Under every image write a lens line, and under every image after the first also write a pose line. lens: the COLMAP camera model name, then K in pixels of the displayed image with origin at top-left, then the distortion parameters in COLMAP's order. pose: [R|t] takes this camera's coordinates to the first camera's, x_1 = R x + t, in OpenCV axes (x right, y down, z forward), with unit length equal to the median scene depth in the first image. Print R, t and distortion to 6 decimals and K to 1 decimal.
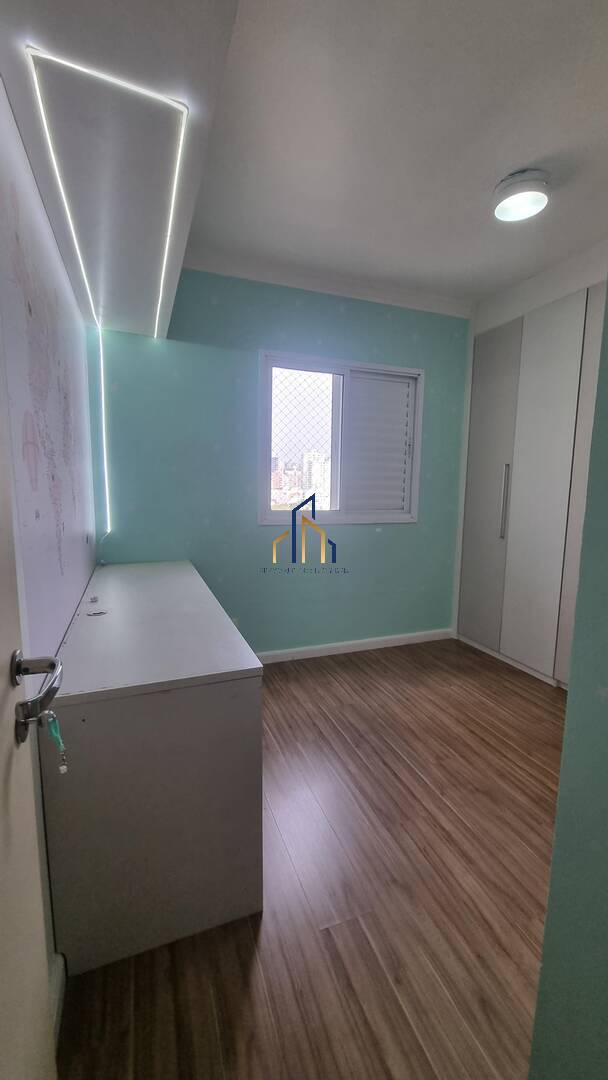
lens RADIAL K [[438.8, 0, 305.8], [0, 438.8, 540.3], [0, 0, 1]] dist [-0.000100, -0.001494]
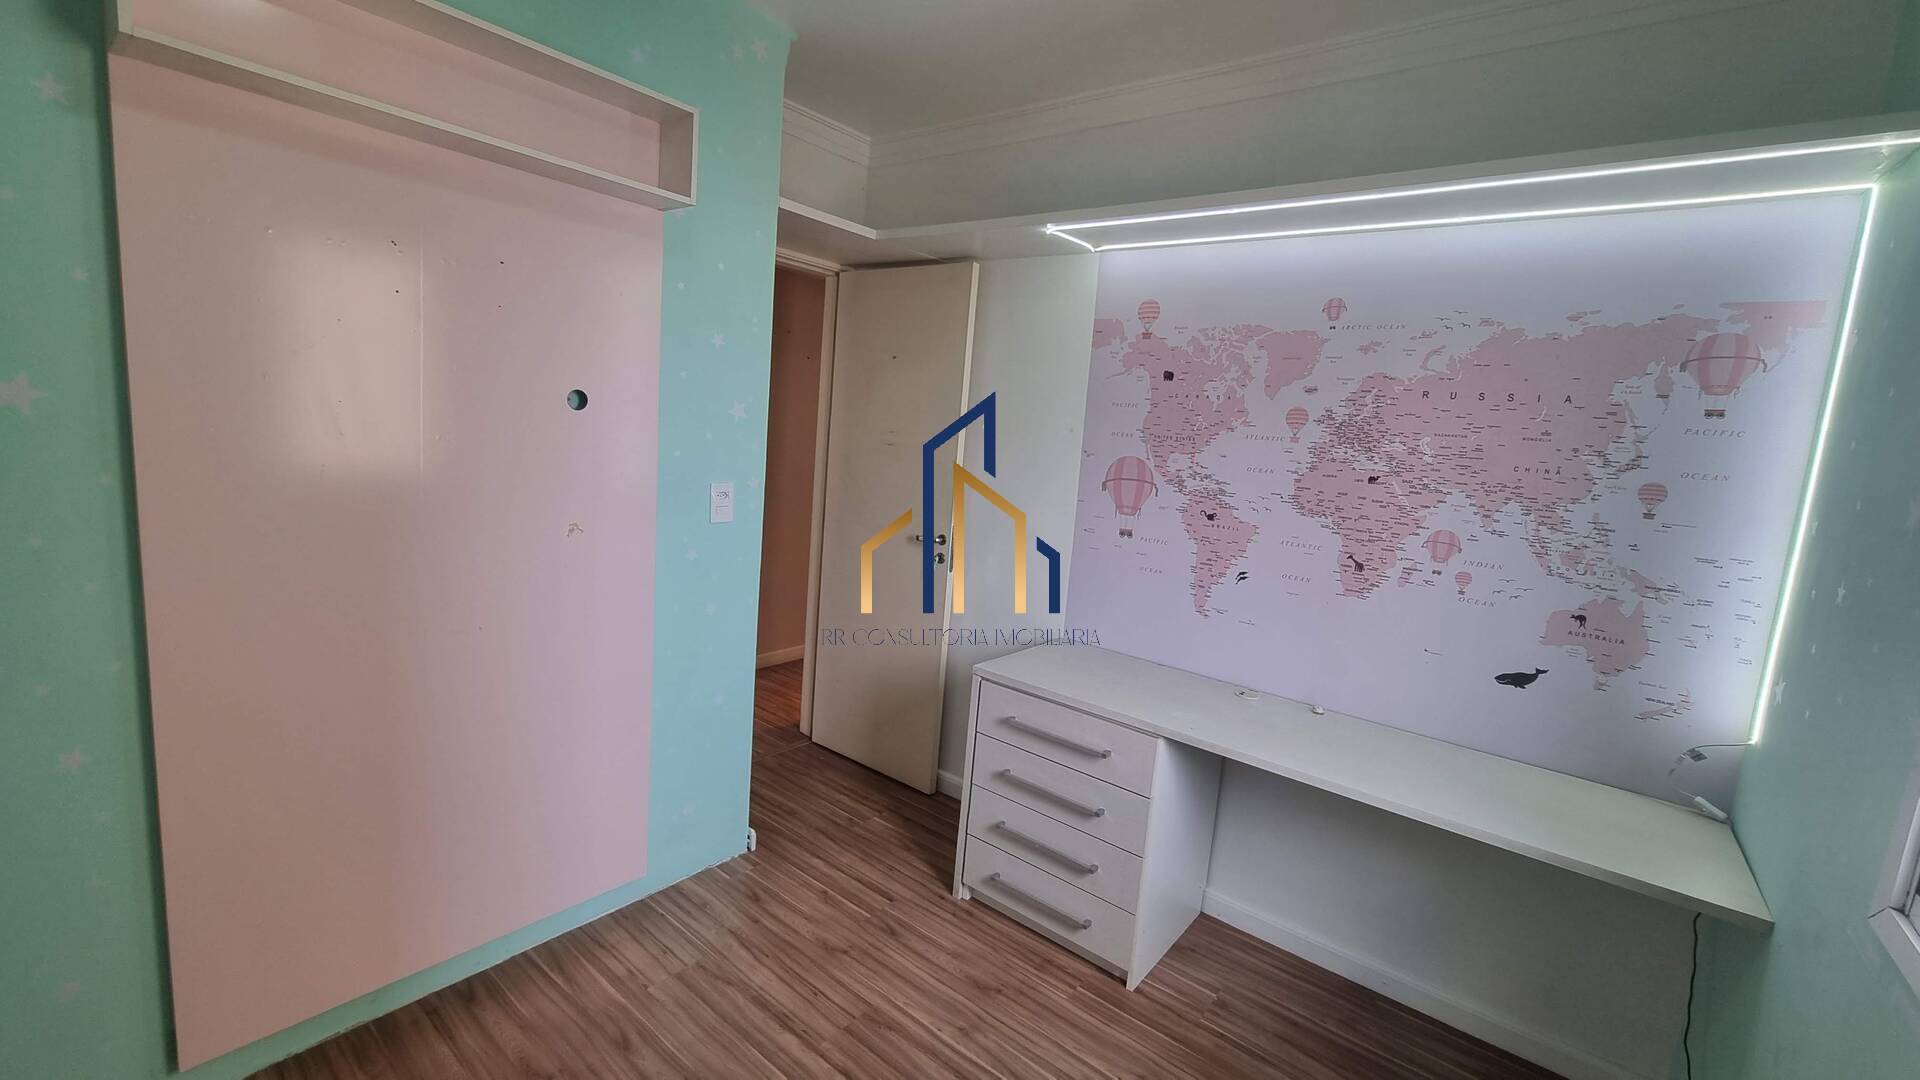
lens RADIAL K [[775.9, 0, 959.3], [0, 775.9, 536.1], [0, 0, 1]] dist [-0.006114, 0.000203]
pose [[-0.856365, -0.010090, -0.516272, 0.491987], [-0.160950, 0.955216, 0.248307, -0.265148], [0.490646, 0.295736, -0.819638, 1.291144]]
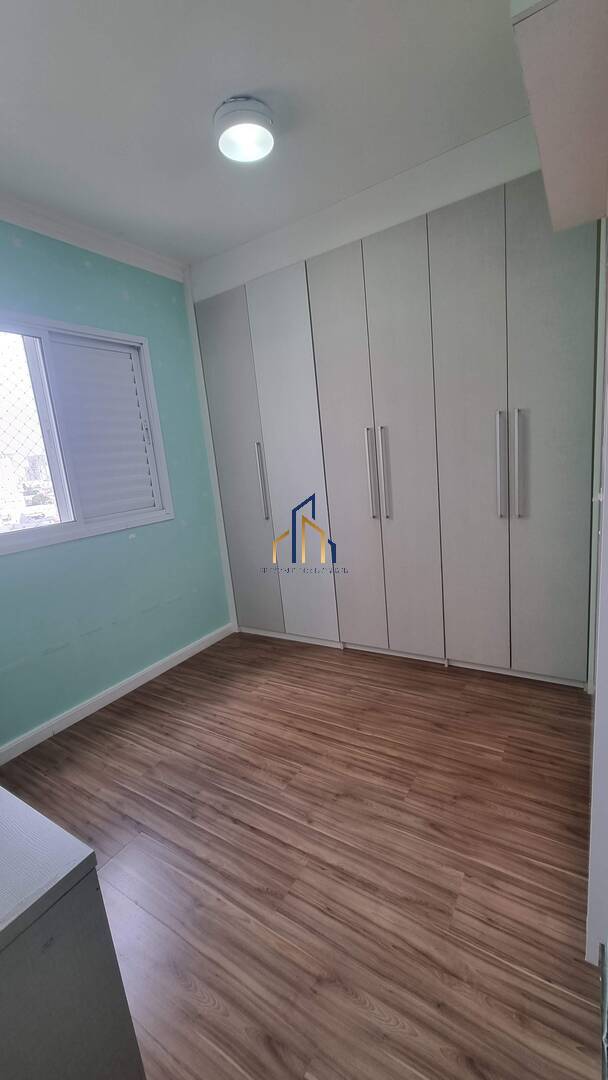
lens RADIAL K [[438.8, 0, 307.8], [0, 438.8, 541.7], [0, 0, 1]] dist [-0.000100, -0.001494]
pose [[0.793378, -0.206006, 0.572812, -0.061977], [0.185064, 0.978082, 0.095433, -0.043507], [-0.579917, 0.030292, 0.814112, 0.210136]]
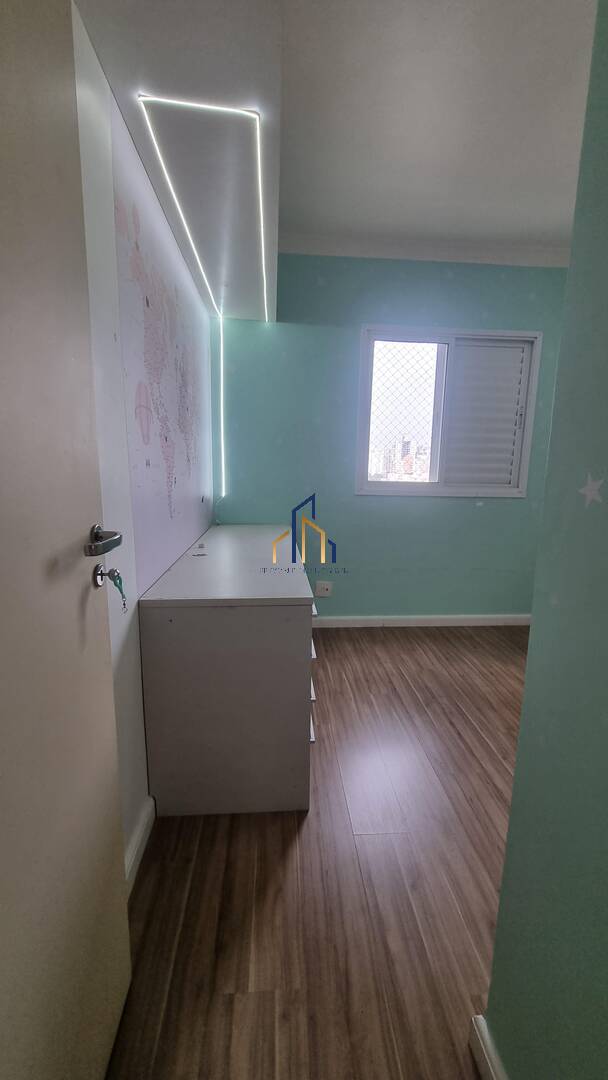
lens RADIAL K [[438.8, 0, 304.9], [0, 438.8, 540.0], [0, 0, 1]] dist [-0.000100, -0.001494]
pose [[0.957466, 0.052011, -0.283820, 0.104342], [-0.042559, 0.998318, 0.039373, 0.047879], [0.285391, -0.025619, 0.958069, -0.056337]]
